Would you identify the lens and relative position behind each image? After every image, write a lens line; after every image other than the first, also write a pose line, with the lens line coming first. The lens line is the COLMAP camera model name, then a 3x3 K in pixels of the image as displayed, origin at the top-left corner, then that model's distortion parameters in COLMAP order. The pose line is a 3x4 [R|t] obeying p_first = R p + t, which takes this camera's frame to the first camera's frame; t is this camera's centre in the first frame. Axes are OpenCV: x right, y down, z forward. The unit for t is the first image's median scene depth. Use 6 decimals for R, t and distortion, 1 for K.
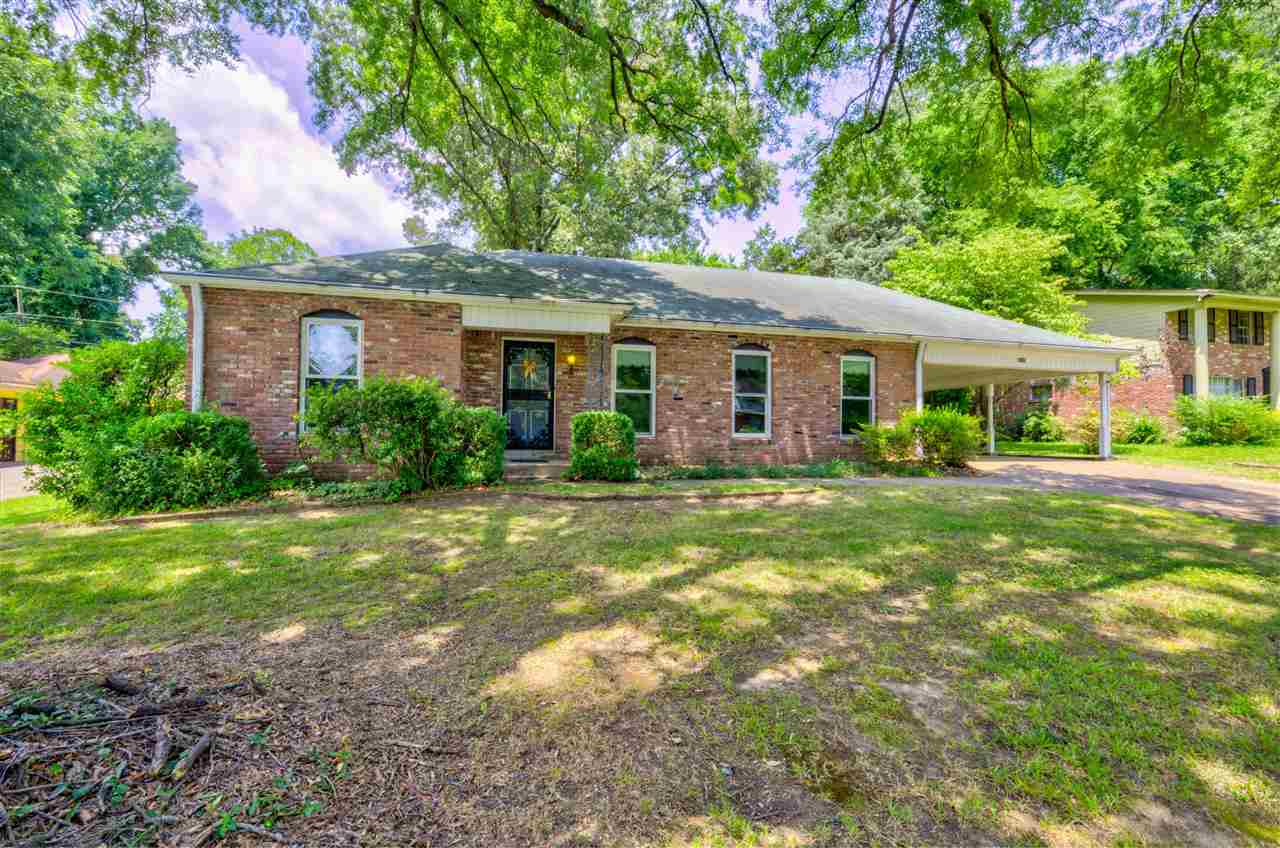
lens RADIAL K [[547.5, 0, 639.5], [0, 547.5, 426.4], [0, 0, 1]] dist [-0.000384, 0.000802]
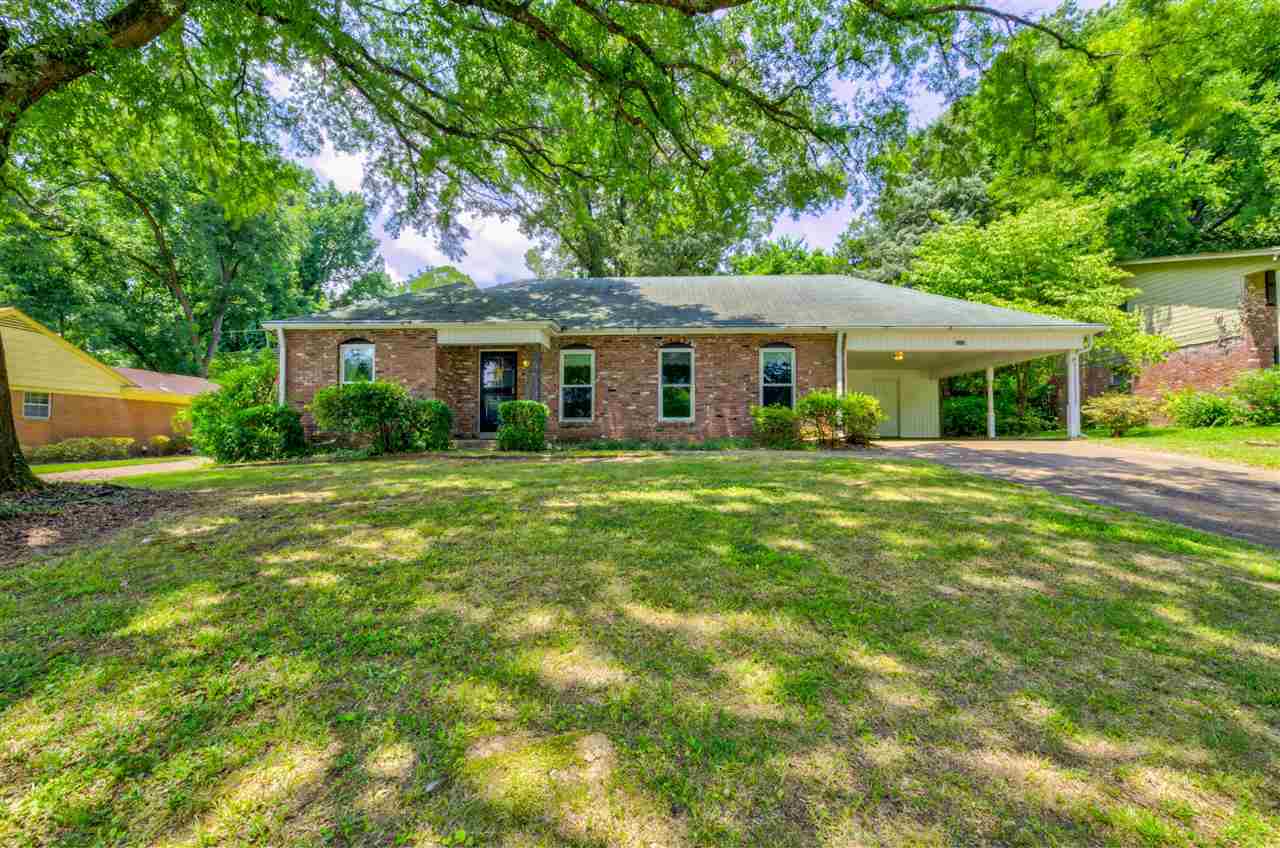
lens RADIAL K [[547.5, 0, 639.1], [0, 547.5, 429.2], [0, 0, 1]] dist [-0.000384, 0.000802]
pose [[0.959412, -0.015147, -0.281601, 0.438232], [0.014610, 0.999885, -0.004005, 0.040082], [0.281629, -0.000271, 0.959523, -0.169325]]
